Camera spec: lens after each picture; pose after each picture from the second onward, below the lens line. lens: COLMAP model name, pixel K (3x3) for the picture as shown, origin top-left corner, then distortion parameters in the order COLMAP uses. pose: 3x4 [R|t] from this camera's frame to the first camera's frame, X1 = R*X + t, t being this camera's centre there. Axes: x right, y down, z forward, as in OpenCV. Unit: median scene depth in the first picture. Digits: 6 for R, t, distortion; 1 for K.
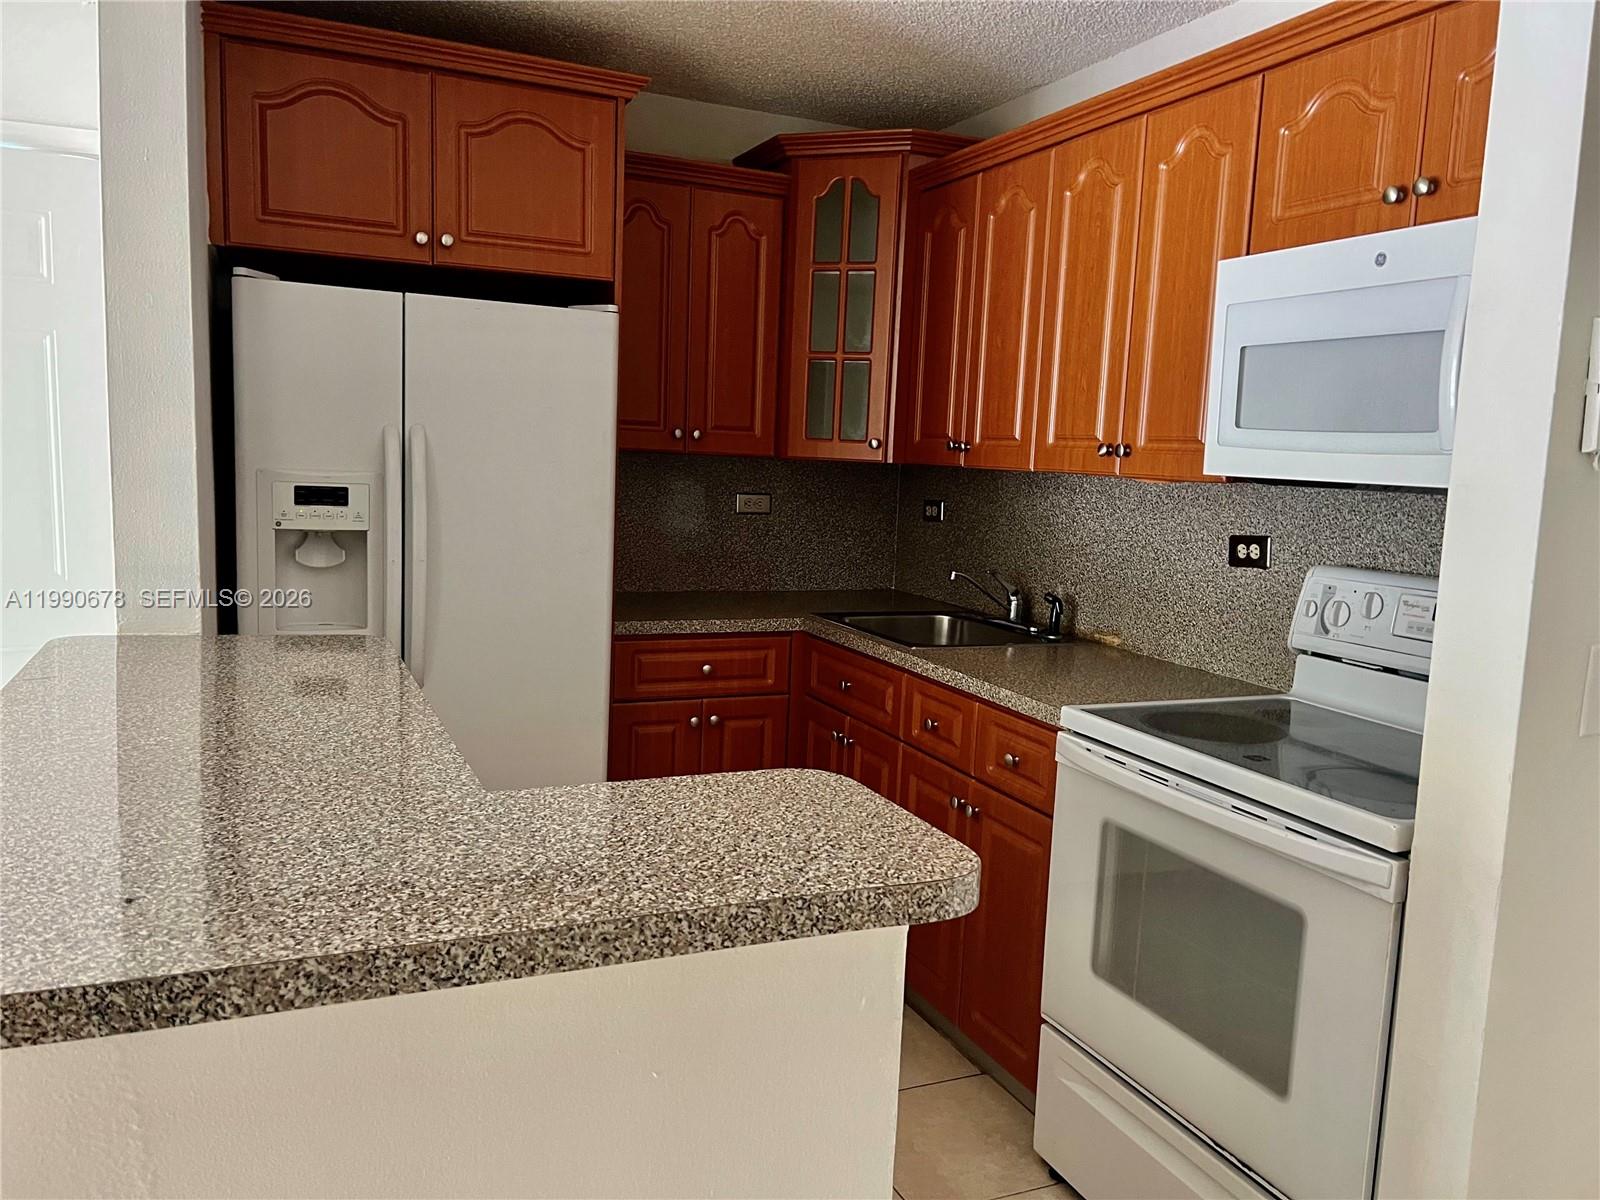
lens RADIAL K [[1210.3, 0, 803.3], [0, 1210.3, 599.8], [0, 0, 1]] dist [0.037260, -0.049677]
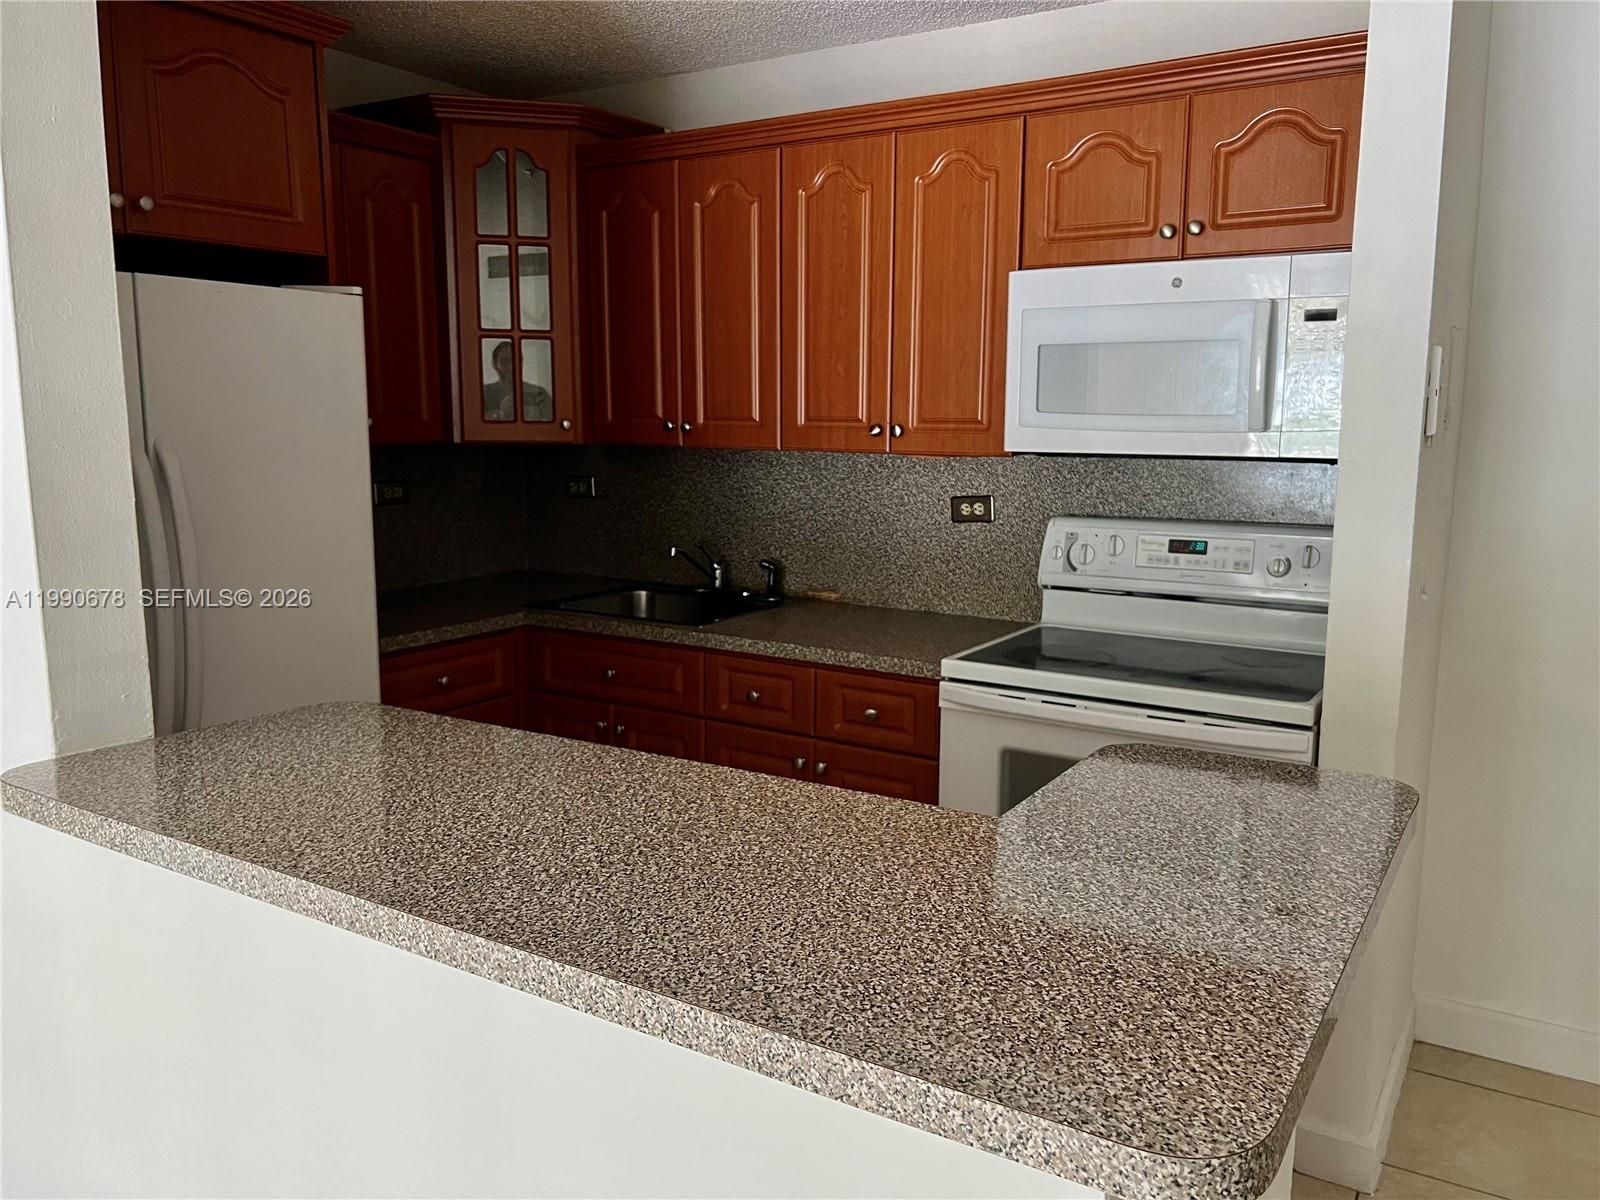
lens RADIAL K [[1210.3, 0, 800.8], [0, 1210.3, 603.5], [0, 0, 1]] dist [0.037260, -0.049677]
pose [[0.828166, -0.126943, 0.545918, -0.431094], [0.099329, 0.991838, 0.079949, -0.058682], [-0.551611, -0.011986, 0.834015, 0.093296]]
